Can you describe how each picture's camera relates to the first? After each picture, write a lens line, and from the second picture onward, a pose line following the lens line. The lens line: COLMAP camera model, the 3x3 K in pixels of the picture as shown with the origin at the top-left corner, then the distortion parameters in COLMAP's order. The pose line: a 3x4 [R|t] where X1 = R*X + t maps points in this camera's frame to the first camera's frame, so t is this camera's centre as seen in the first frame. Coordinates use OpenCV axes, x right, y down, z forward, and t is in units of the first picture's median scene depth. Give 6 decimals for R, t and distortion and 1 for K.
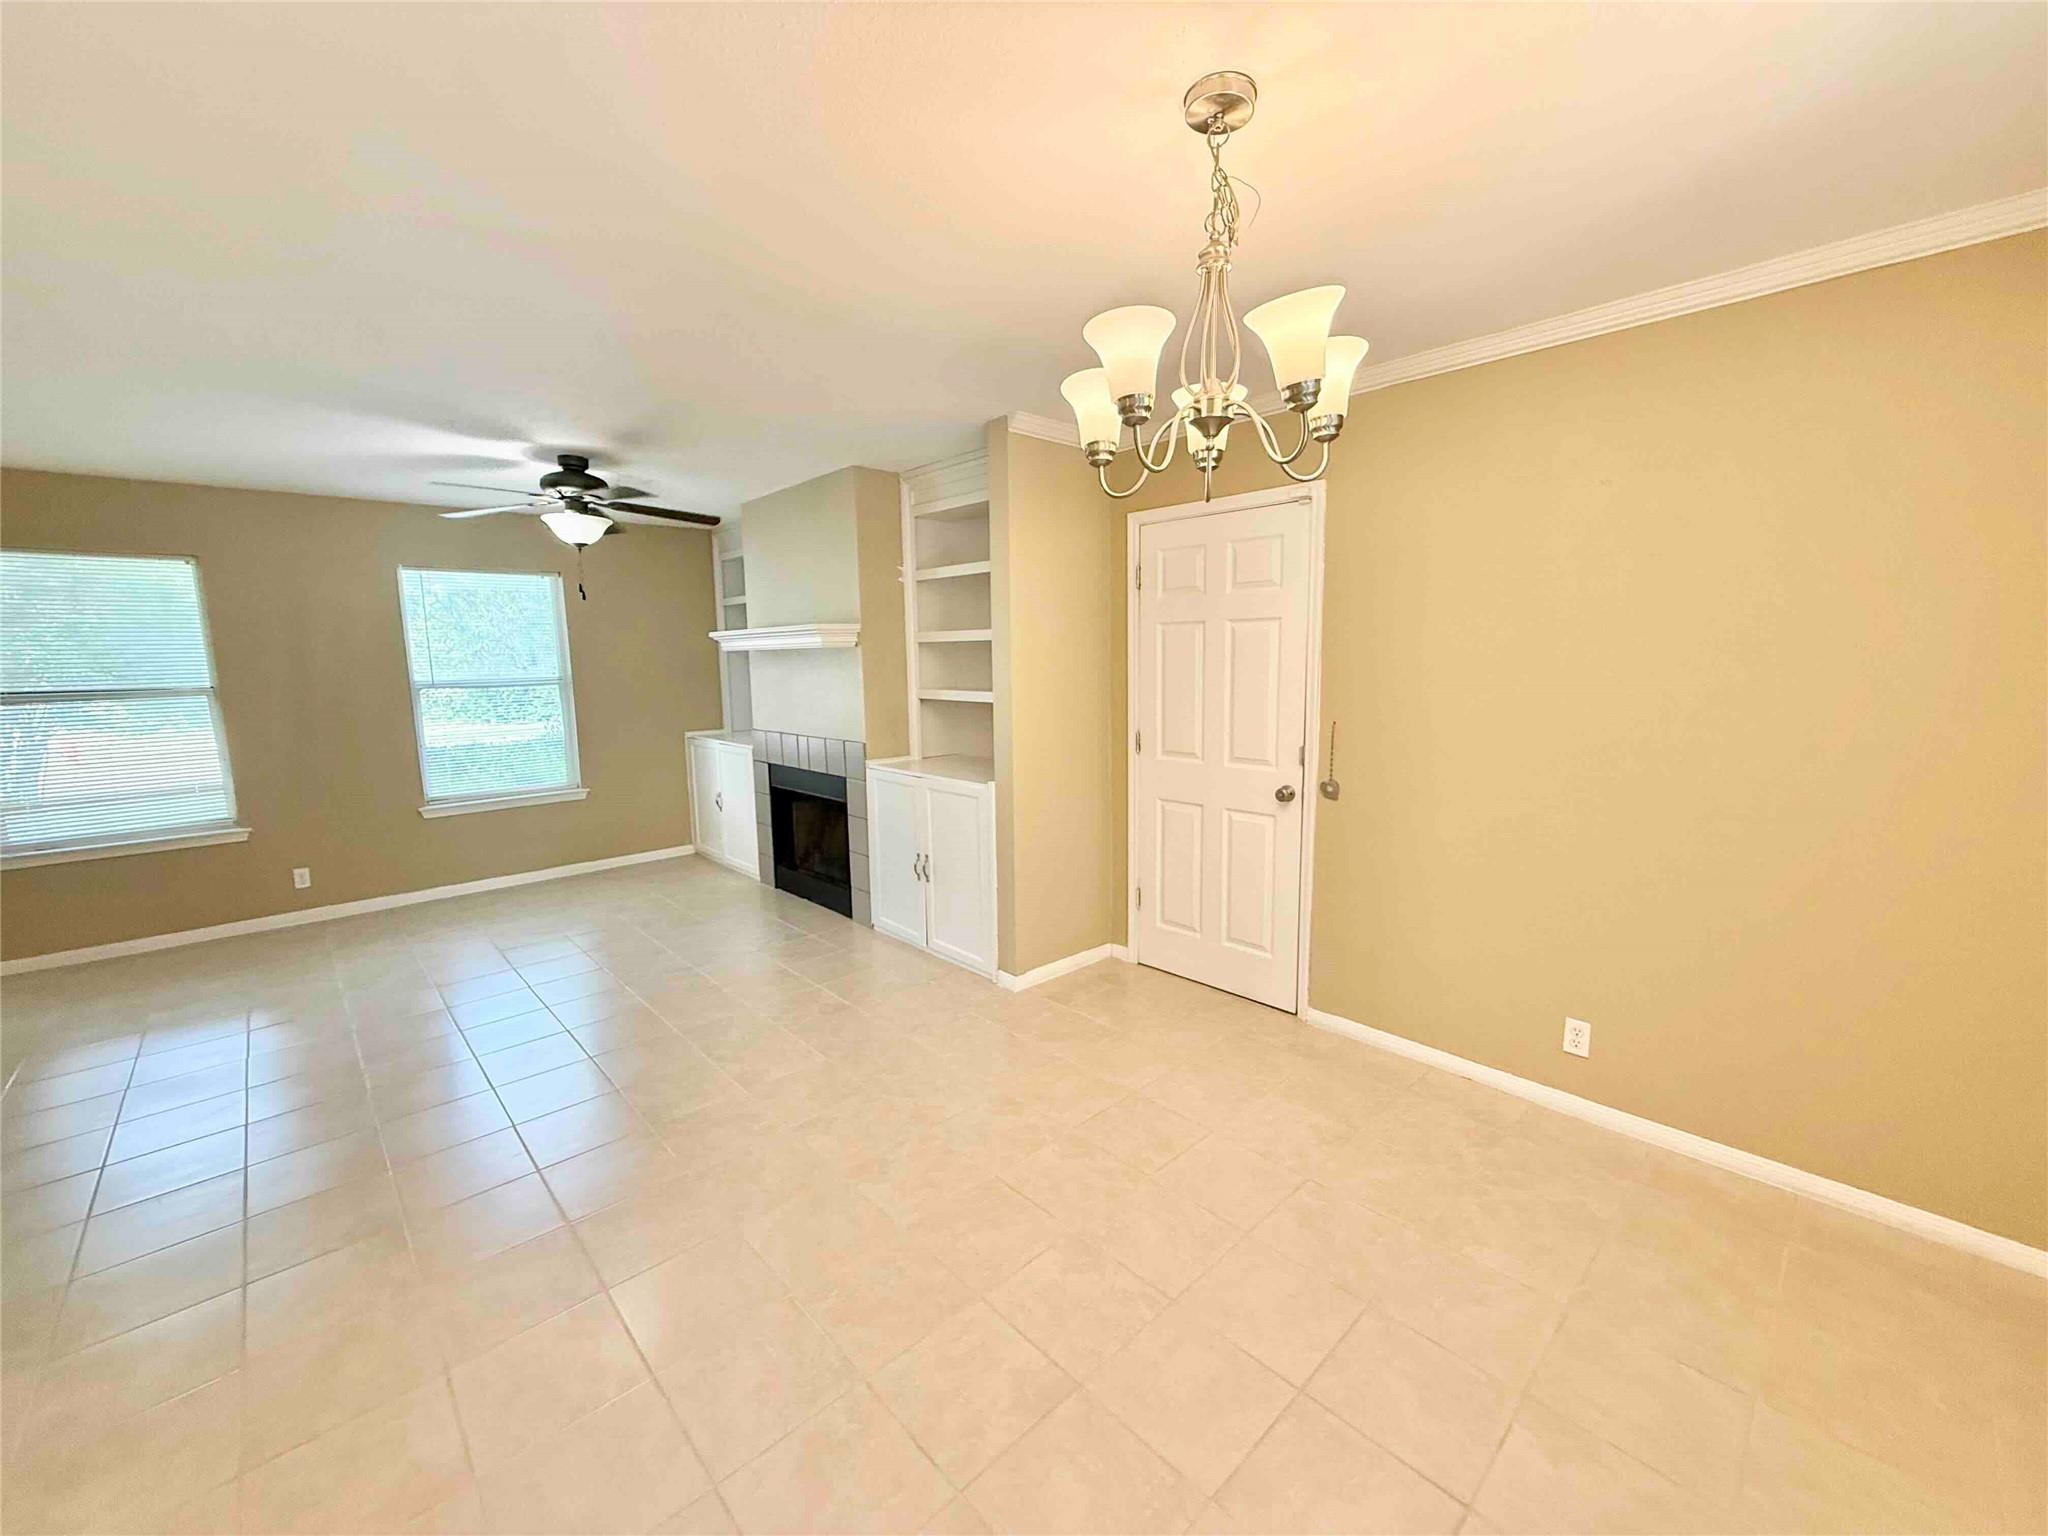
lens RADIAL K [[812.1, 0, 1017.6], [0, 812.1, 772.8], [0, 0, 1]] dist [-0.000182, -0.000149]
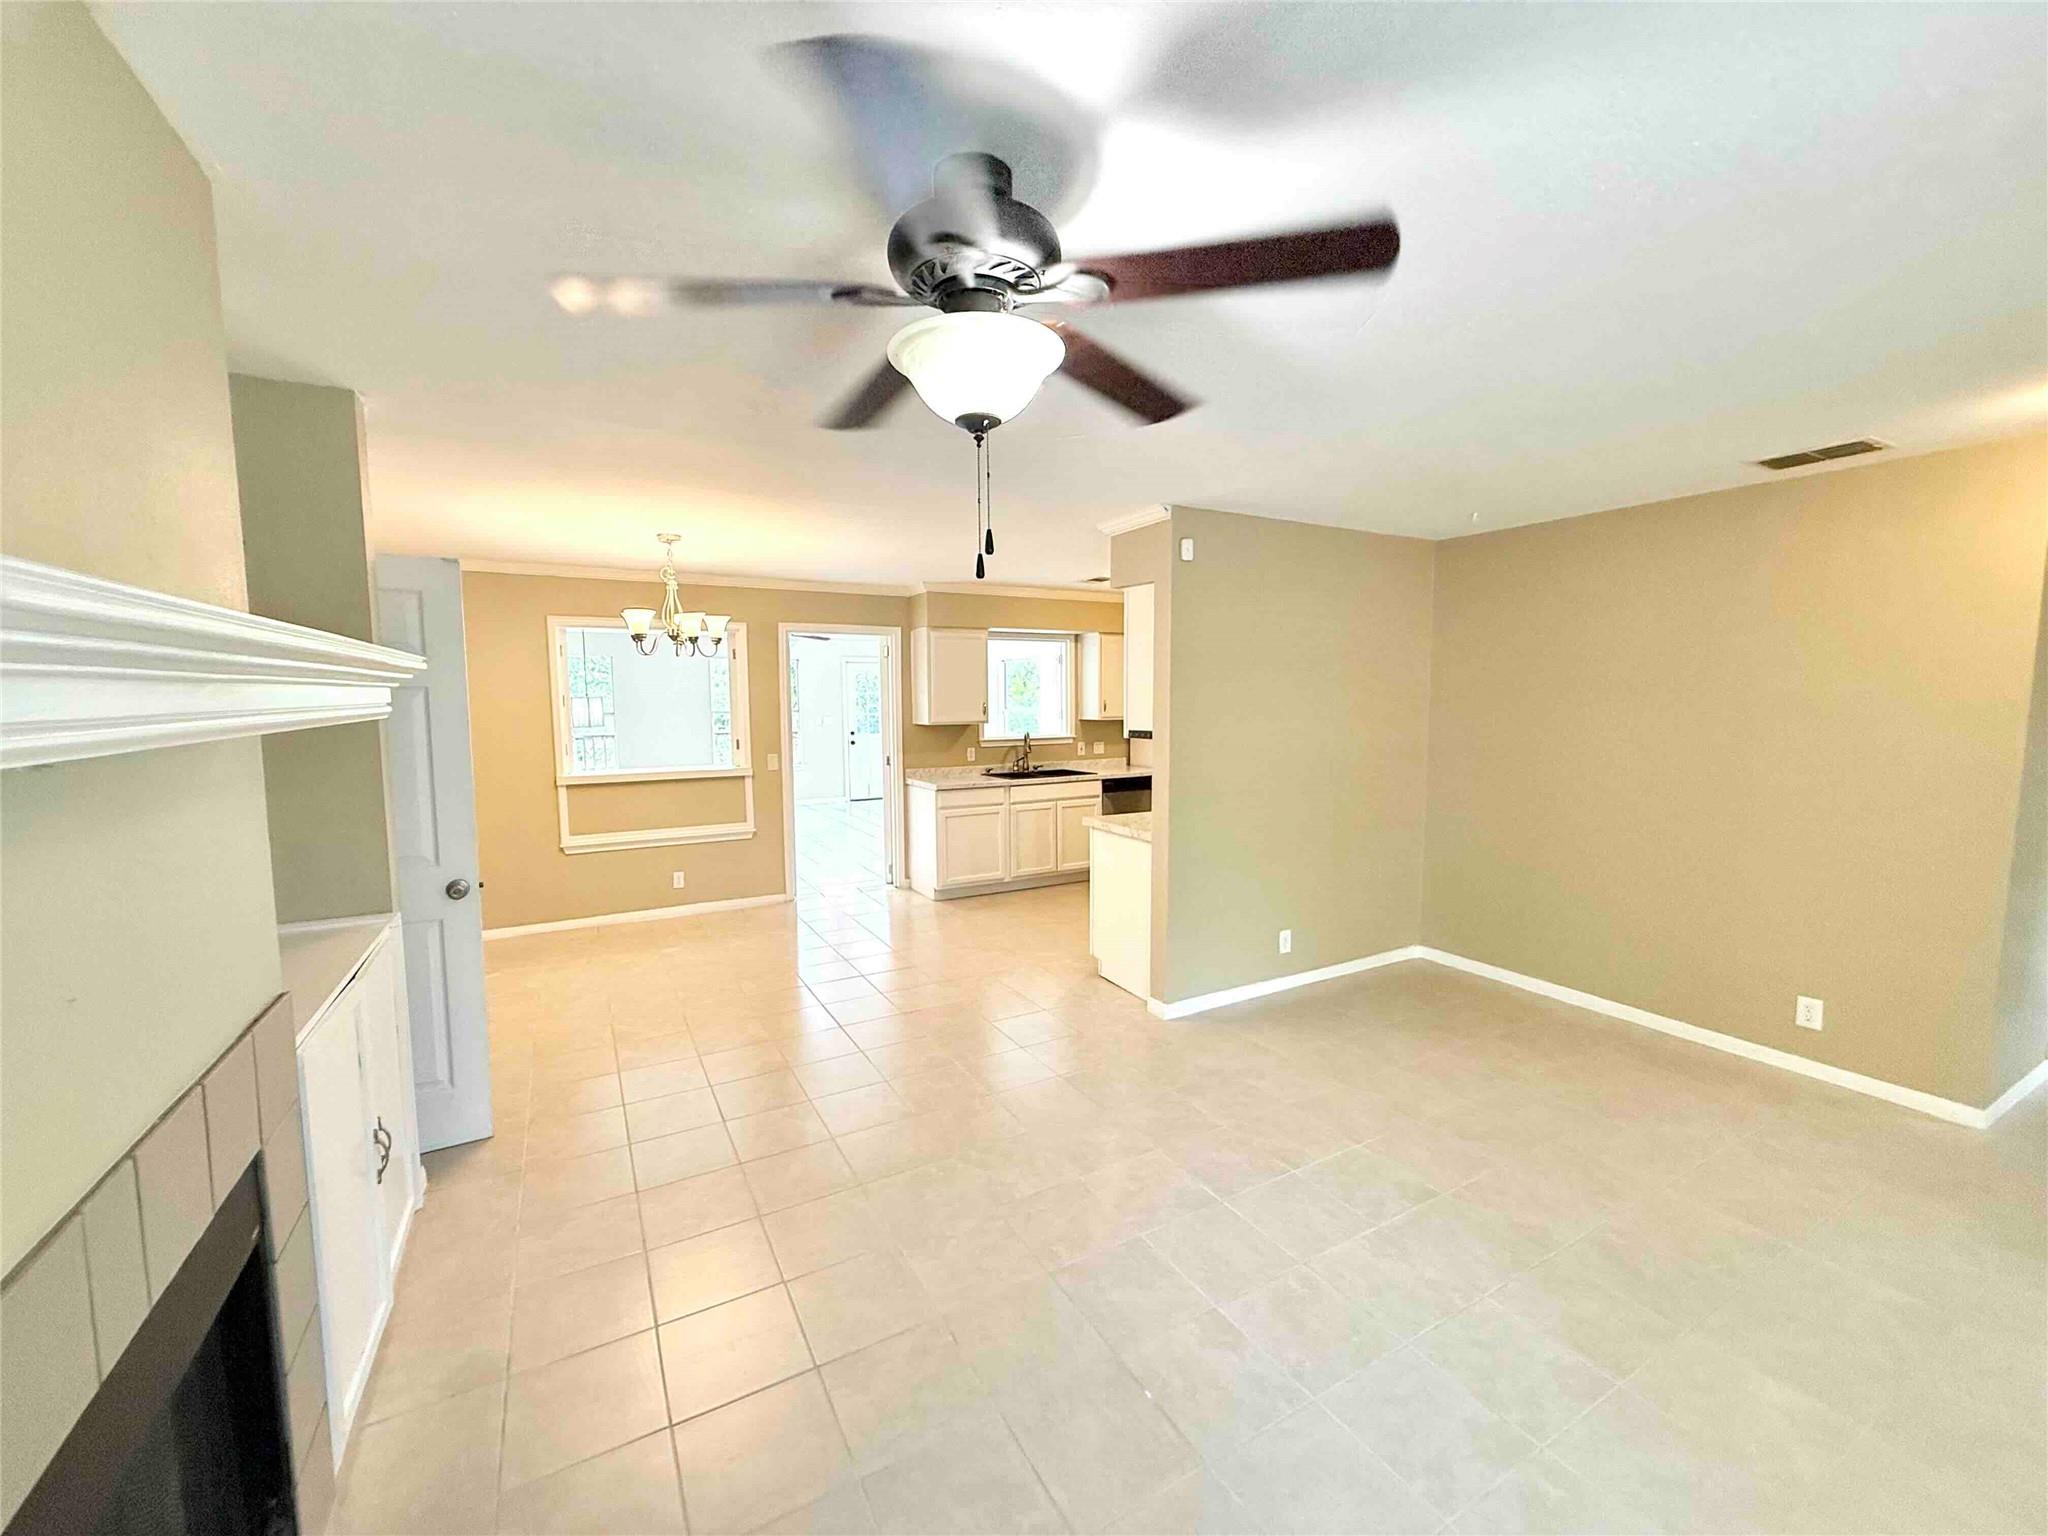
lens RADIAL K [[812.1, 0, 1018.0], [0, 812.1, 773.3], [0, 0, 1]] dist [-0.000182, -0.000149]
pose [[-0.970651, -0.004169, 0.240456, -0.756626], [0.053400, 0.971154, 0.232399, -0.251066], [-0.234488, 0.238418, -0.942429, 1.614169]]
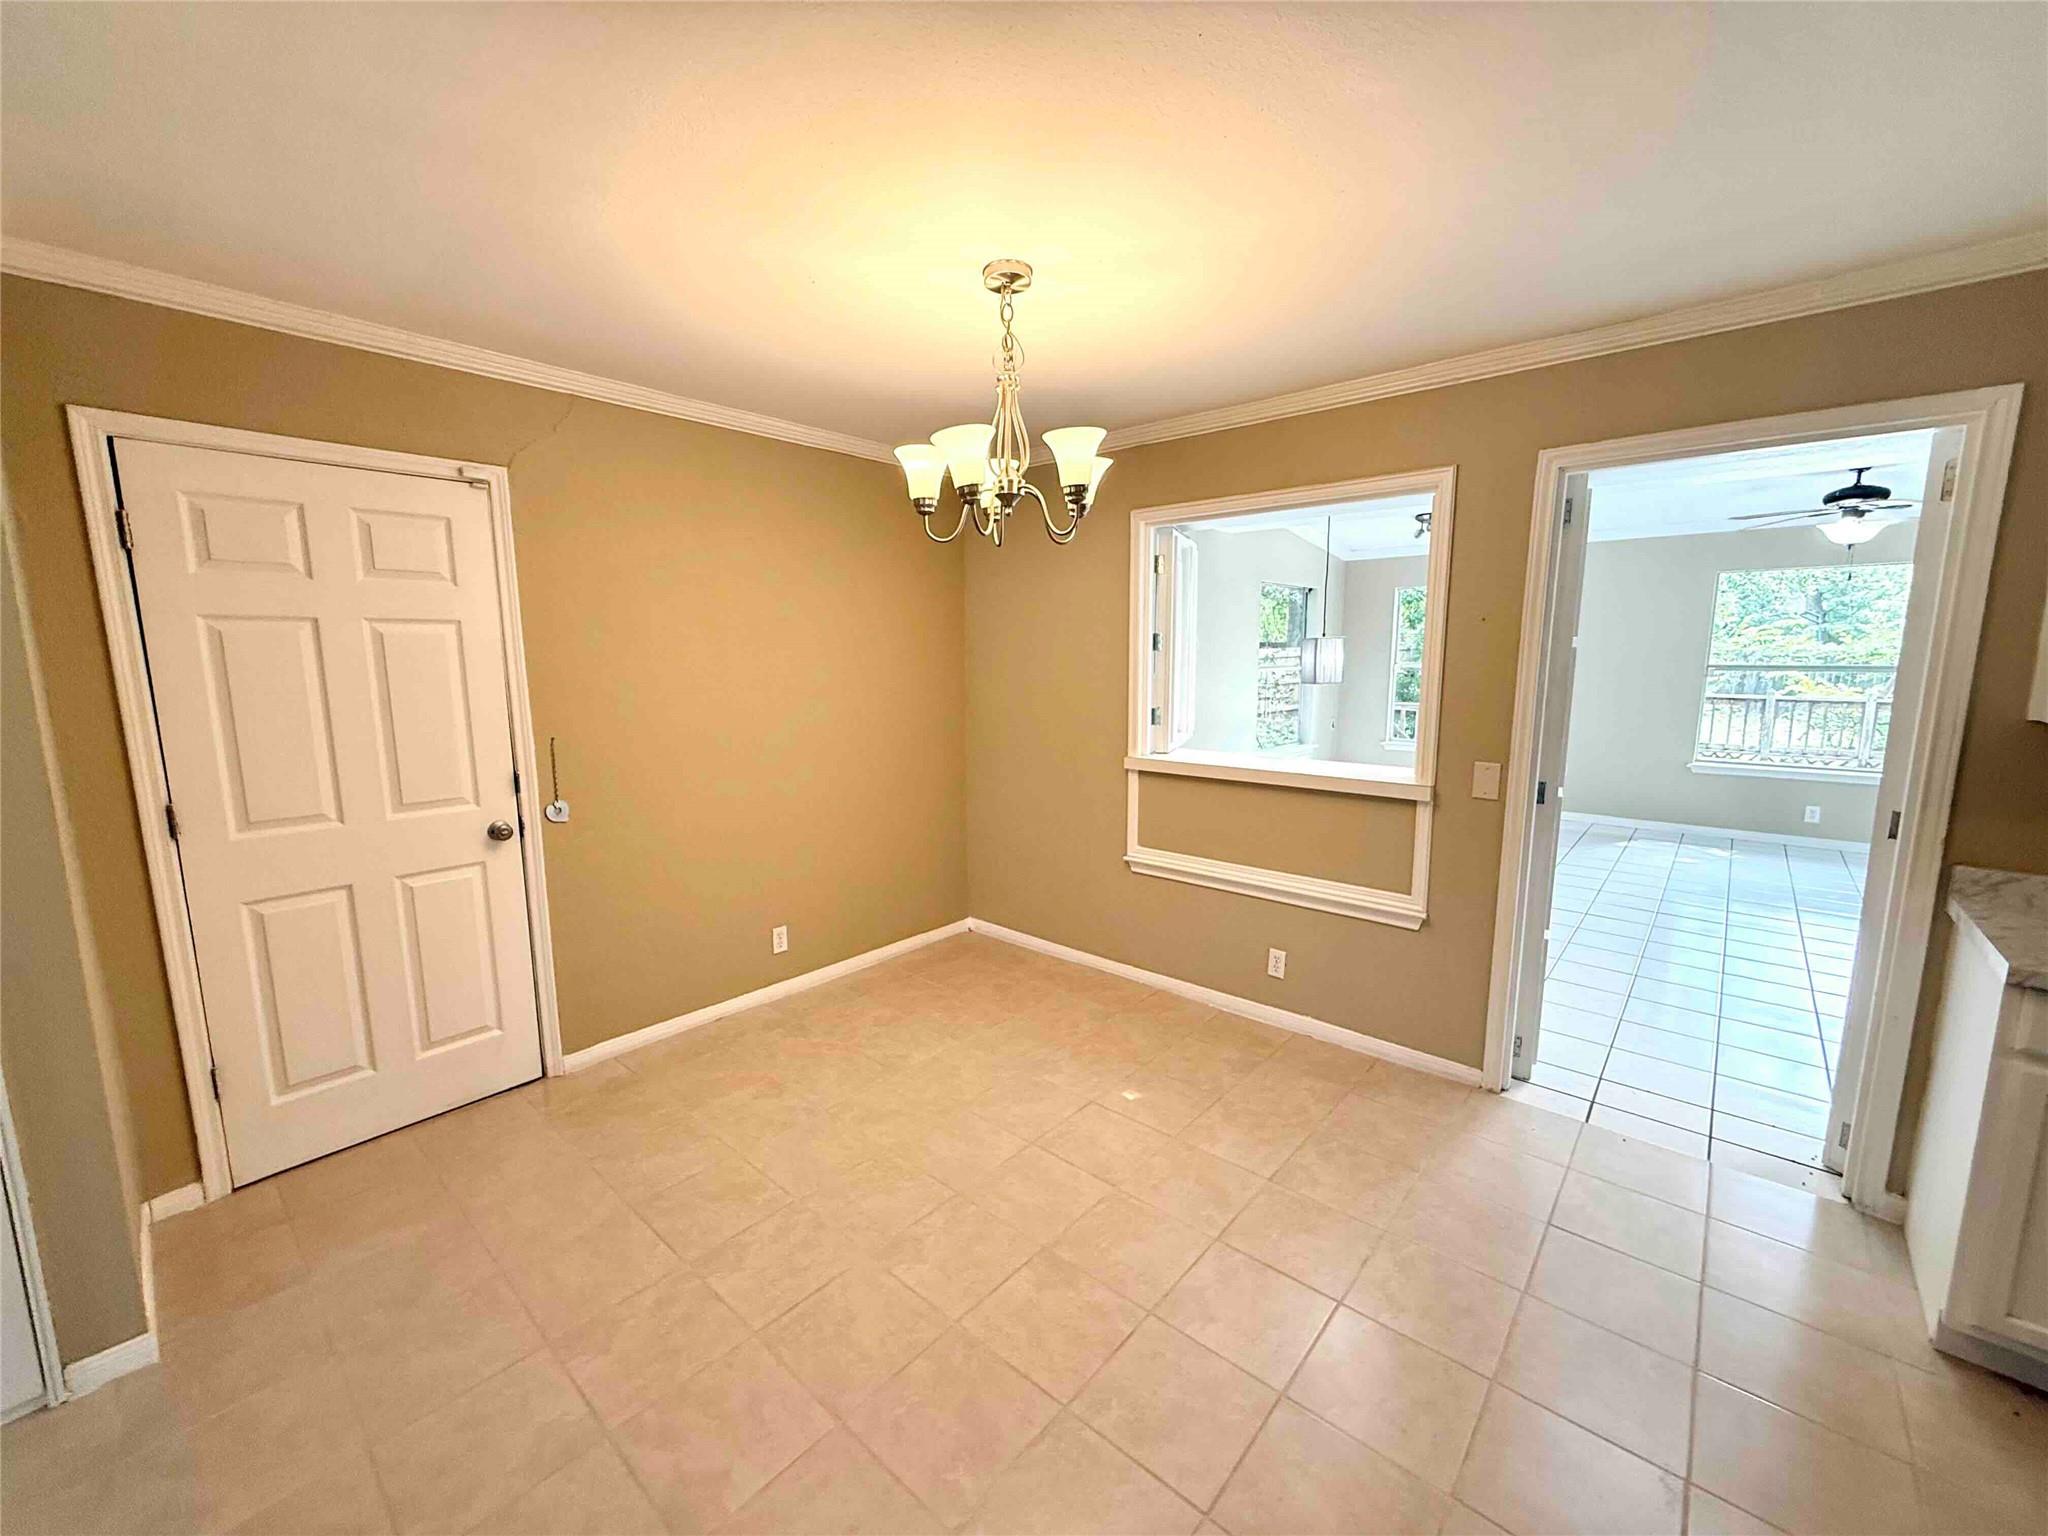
lens RADIAL K [[812.1, 0, 1021.9], [0, 812.1, 770.9], [0, 0, 1]] dist [-0.000182, -0.000149]
pose [[-0.097367, -0.132077, 0.986446, -0.534239], [0.150367, 0.977825, 0.145765, -0.075267], [-0.983824, 0.162522, -0.075348, 0.512741]]
